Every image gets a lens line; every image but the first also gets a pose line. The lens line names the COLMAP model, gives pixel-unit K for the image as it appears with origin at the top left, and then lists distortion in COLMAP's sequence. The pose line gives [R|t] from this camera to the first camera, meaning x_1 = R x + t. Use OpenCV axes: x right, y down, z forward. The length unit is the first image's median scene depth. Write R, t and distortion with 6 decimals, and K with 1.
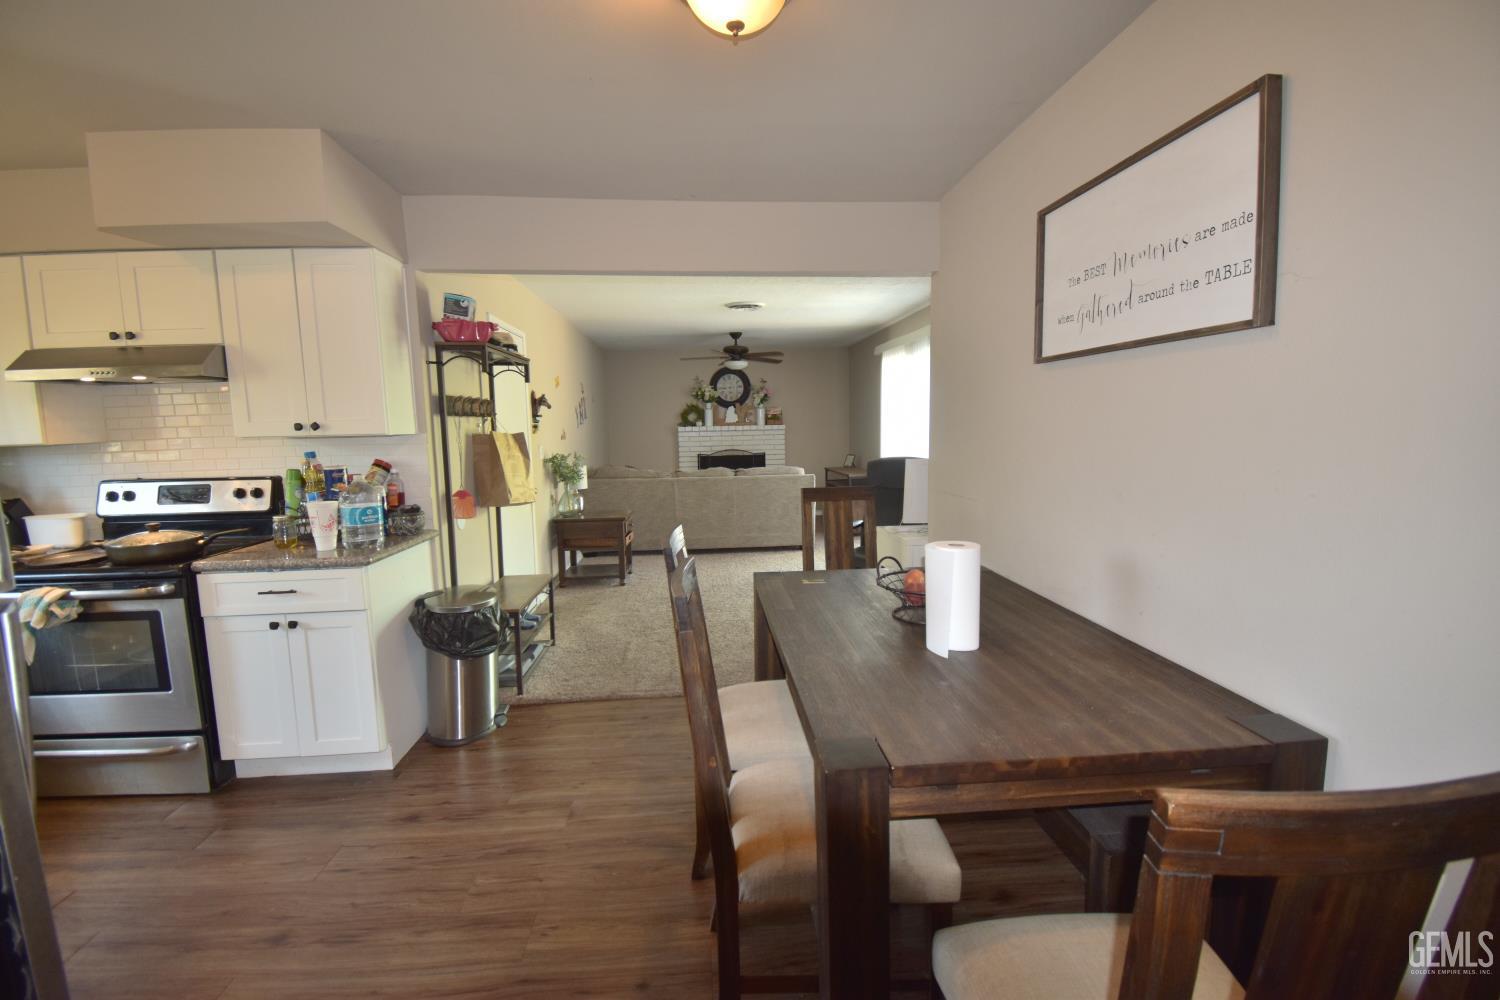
lens RADIAL K [[650.9, 0, 756.3], [0, 650.9, 497.6], [0, 0, 1]] dist [-0.010449, -0.009297]
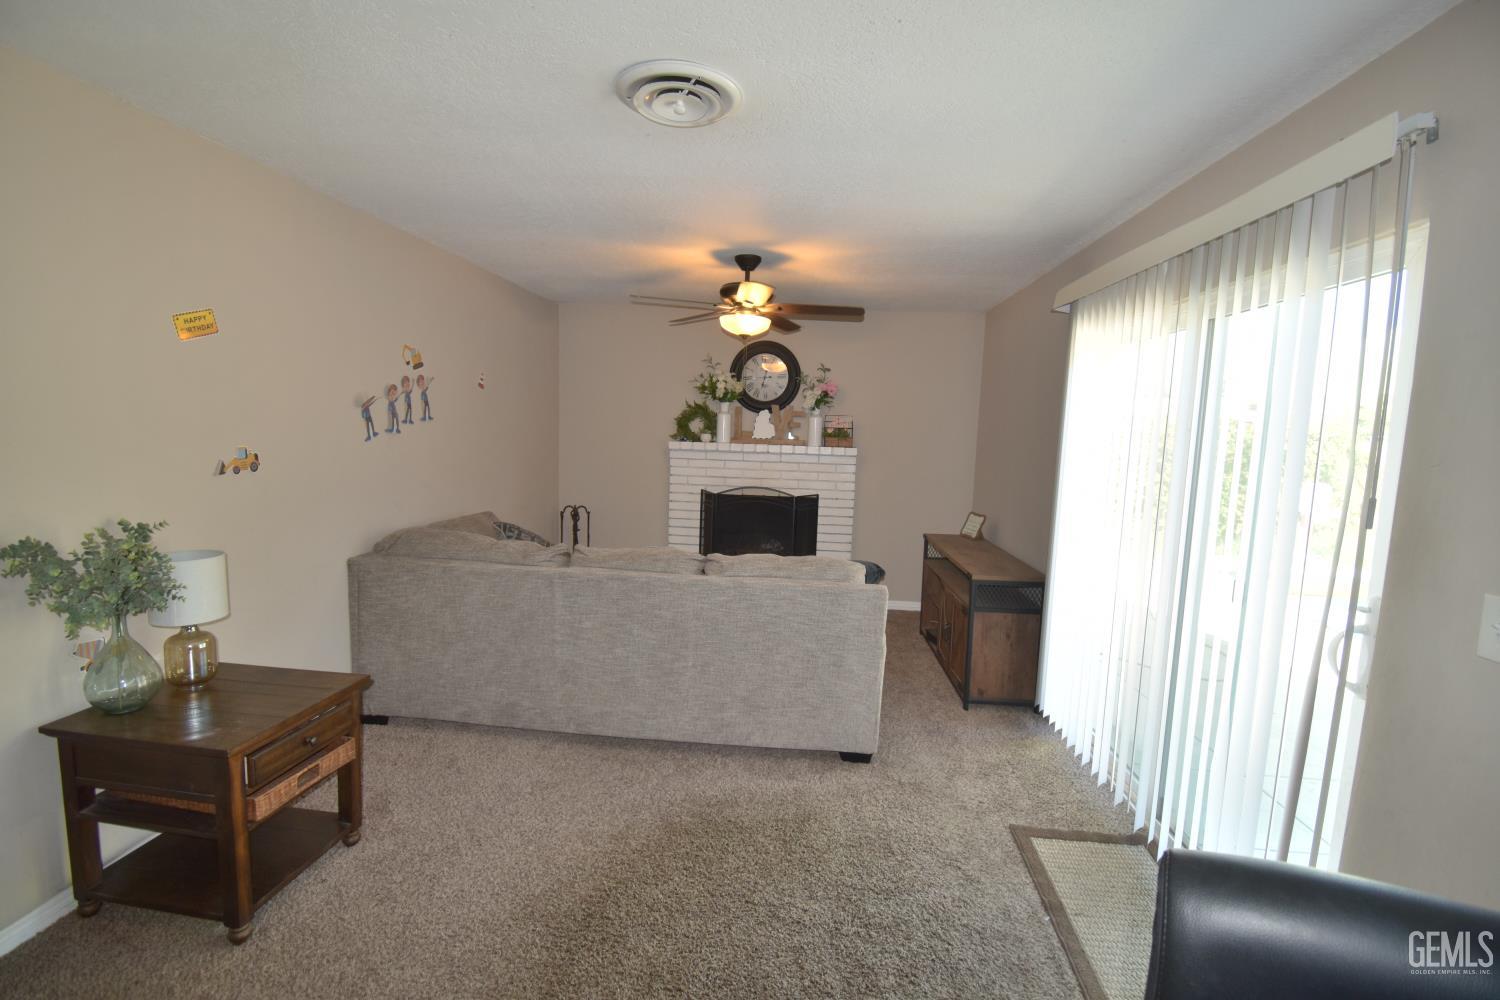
lens RADIAL K [[650.9, 0, 753.6], [0, 650.9, 500.6], [0, 0, 1]] dist [-0.010449, -0.009297]
pose [[0.983516, 0.072700, -0.165563, 0.052466], [-0.072322, 0.997347, 0.008319, -0.065658], [0.165728, 0.003792, 0.986164, 0.438723]]
